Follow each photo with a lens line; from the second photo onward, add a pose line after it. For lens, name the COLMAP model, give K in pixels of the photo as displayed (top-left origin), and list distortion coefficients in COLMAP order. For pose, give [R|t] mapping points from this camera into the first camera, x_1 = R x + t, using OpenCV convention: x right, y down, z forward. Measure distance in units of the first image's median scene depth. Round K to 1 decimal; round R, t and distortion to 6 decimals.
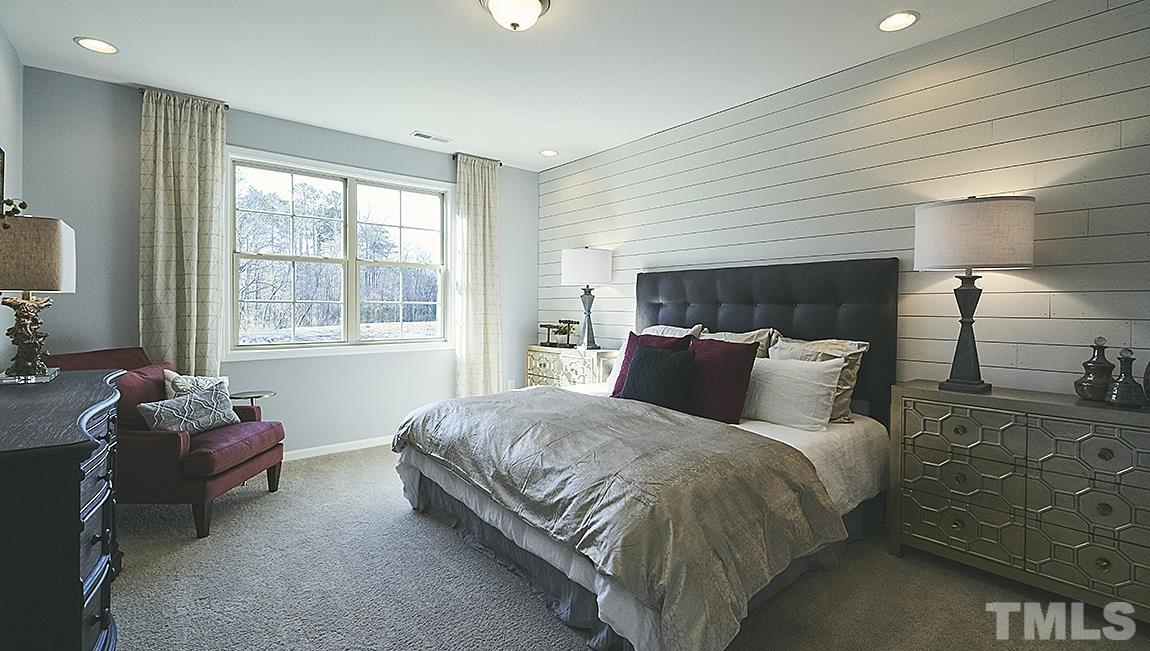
lens RADIAL K [[514.6, 0, 581.7], [0, 514.6, 316.7], [0, 0, 1]] dist [-0.002953, 0.000205]
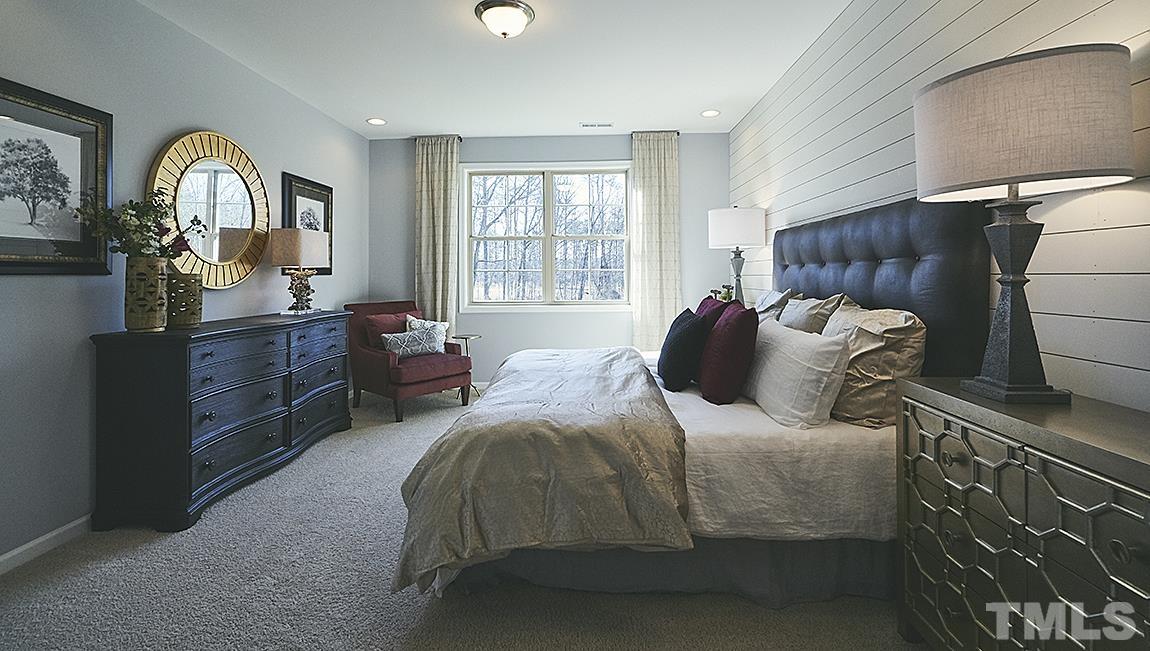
lens RADIAL K [[514.6, 0, 579.0], [0, 514.6, 275.7], [0, 0, 1]] dist [-0.002953, 0.000205]
pose [[0.736044, -0.011927, -0.676829, 0.520207], [-0.002663, 0.999786, -0.020514, 0.011453], [0.676928, 0.016902, 0.735855, 0.156758]]
